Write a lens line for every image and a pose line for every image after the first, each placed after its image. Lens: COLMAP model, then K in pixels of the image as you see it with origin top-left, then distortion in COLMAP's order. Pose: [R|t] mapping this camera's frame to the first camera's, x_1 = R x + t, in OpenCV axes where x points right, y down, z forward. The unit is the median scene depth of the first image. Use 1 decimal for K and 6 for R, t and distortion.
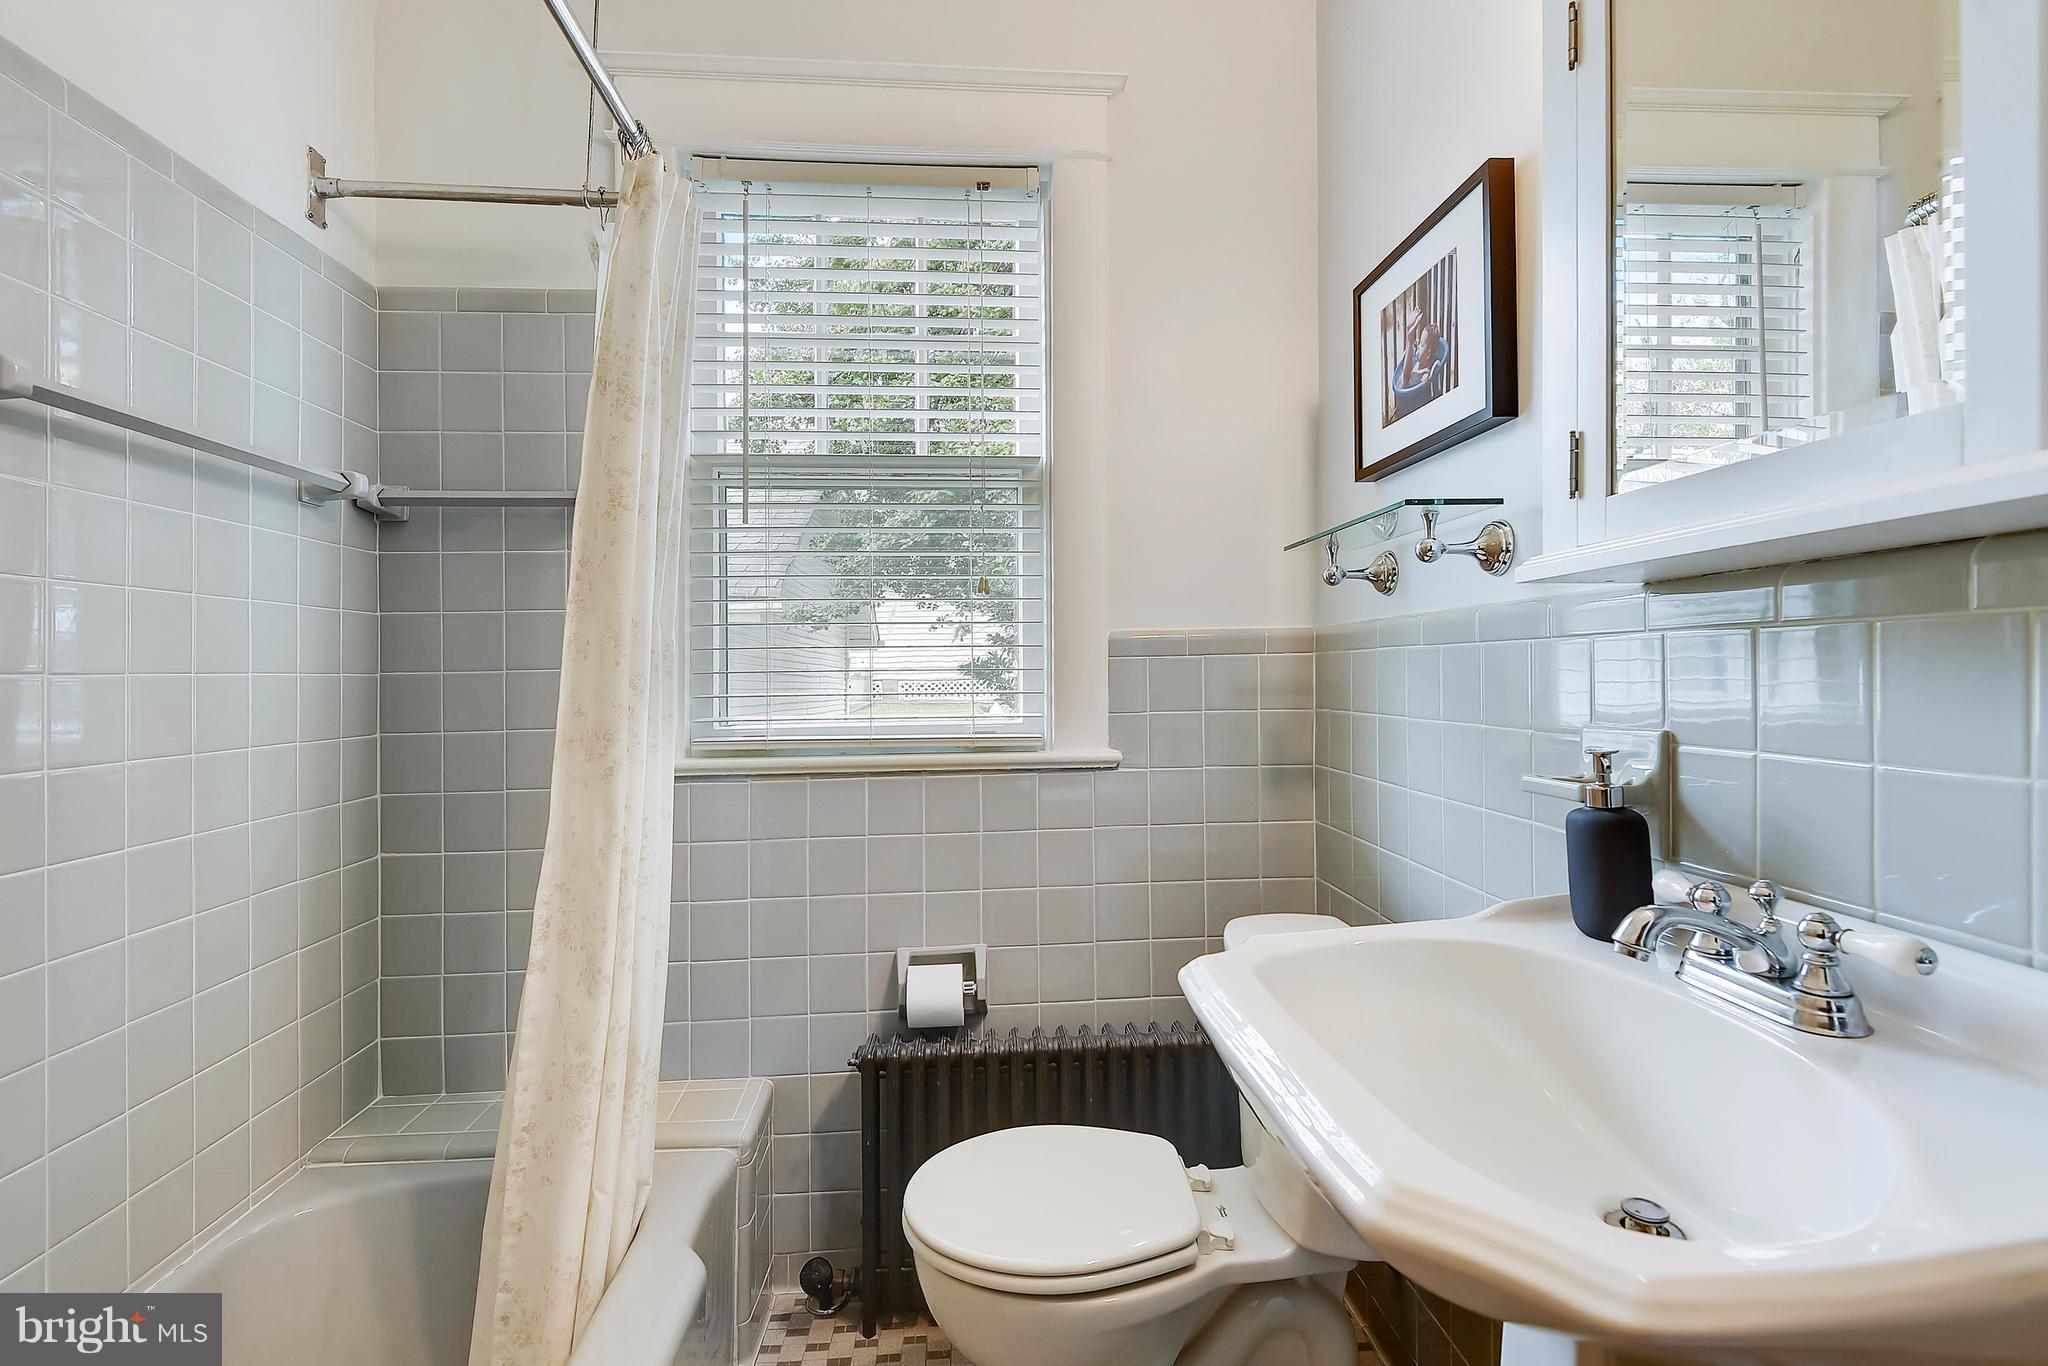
lens RADIAL K [[971.9, 0, 1024.0], [0, 971.9, 665.3], [0, 0, 1]] dist [0.000292, -0.000676]
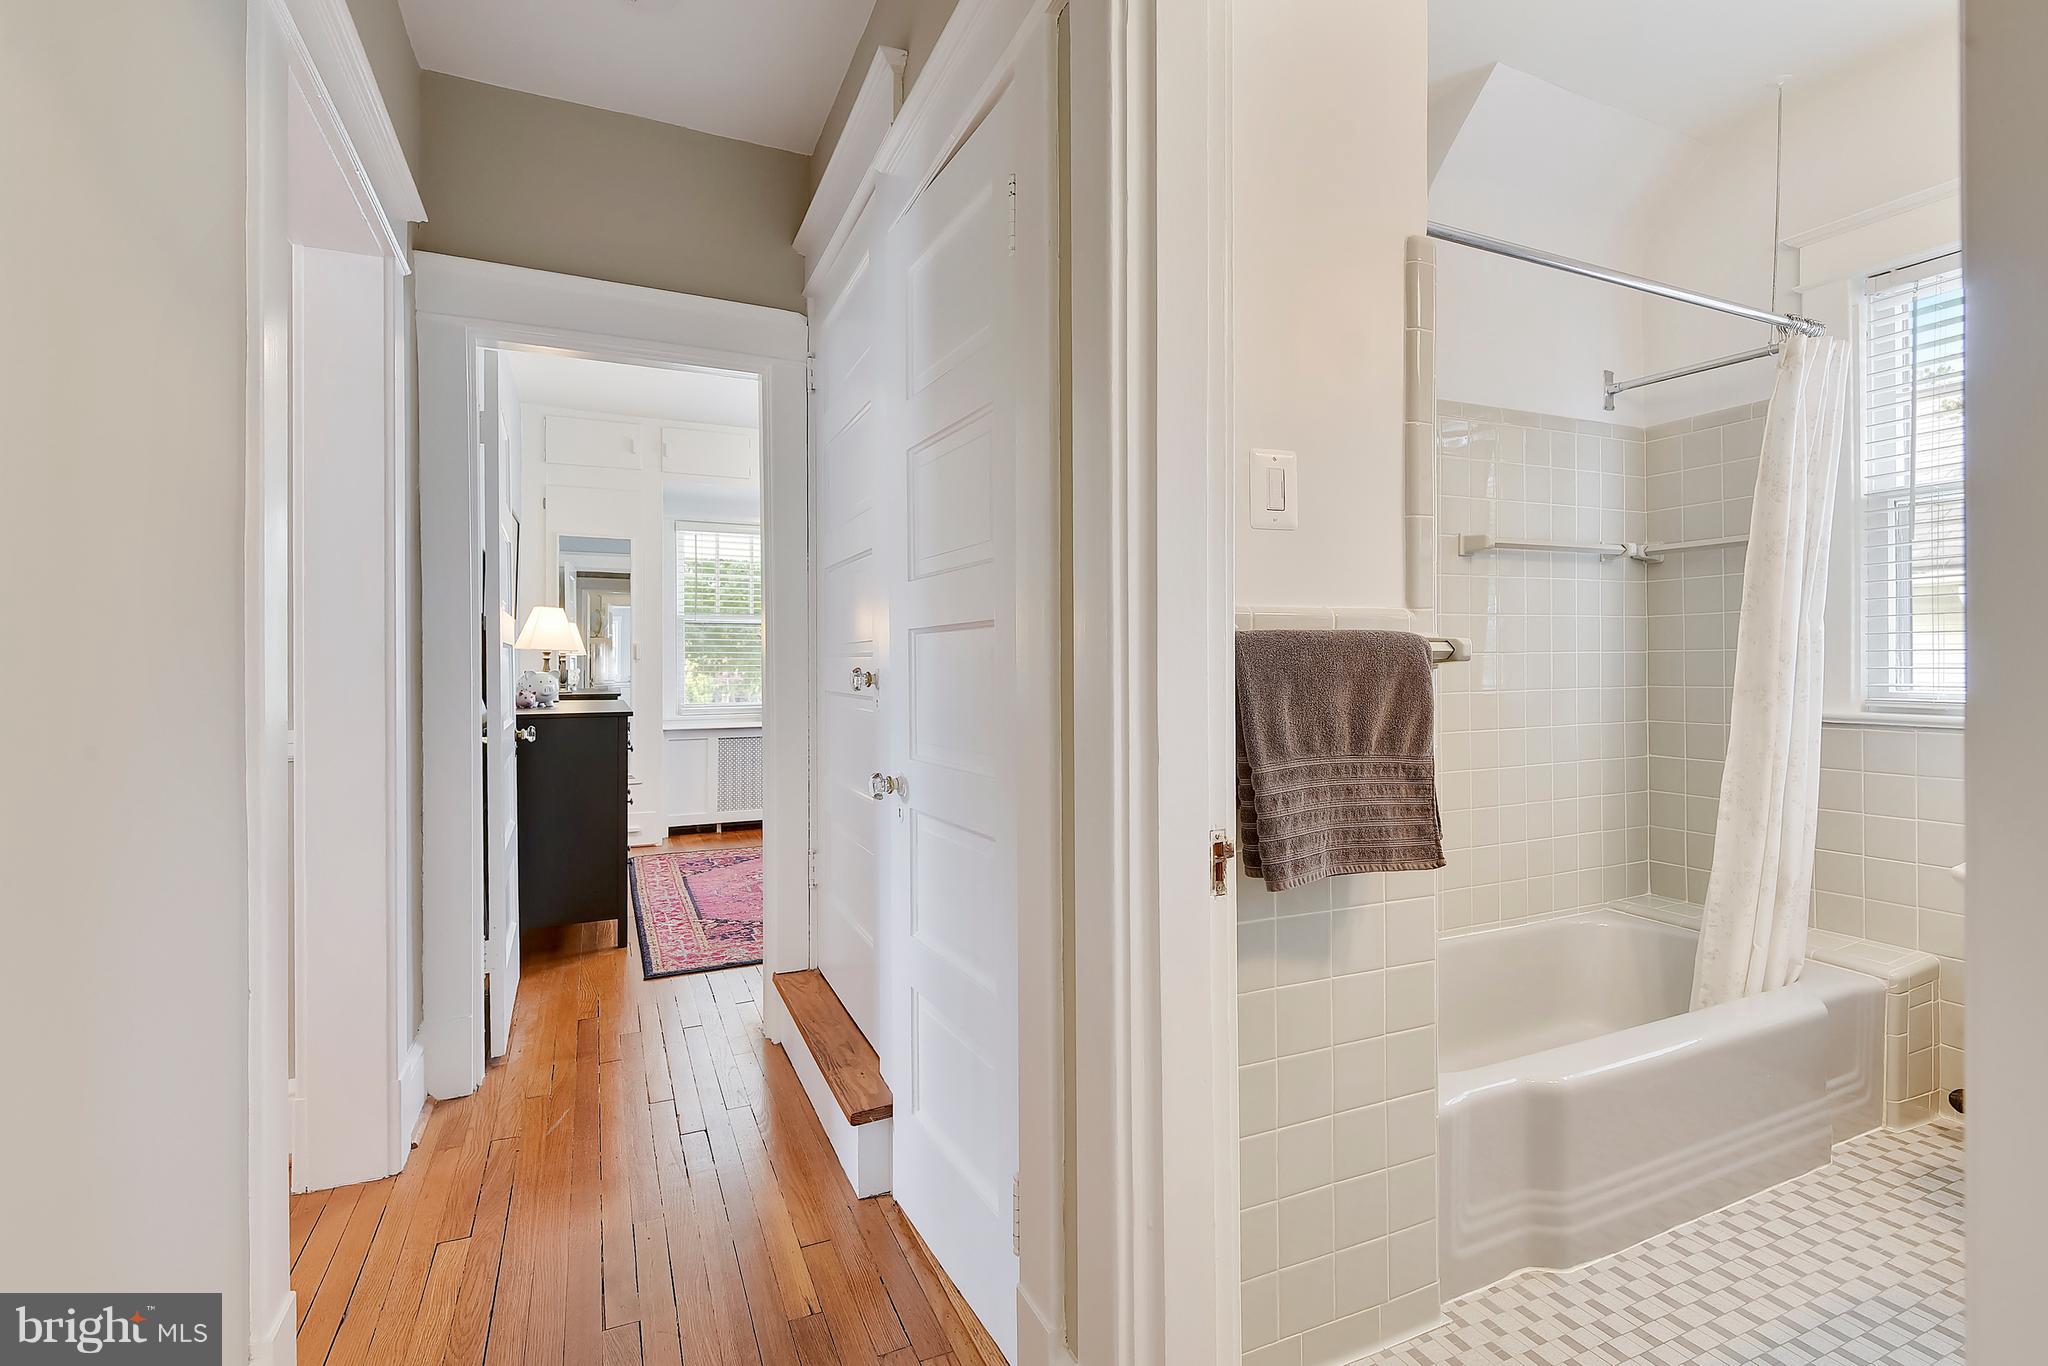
lens RADIAL K [[928.9, 0, 1023.9], [0, 928.9, 658.5], [0, 0, 1]] dist [0.004267, 0.000538]
pose [[0.339861, 0.006394, -0.940454, 0.610541], [0.016487, 0.999783, 0.012755, -0.021275], [0.940331, -0.019841, 0.339682, -0.714742]]
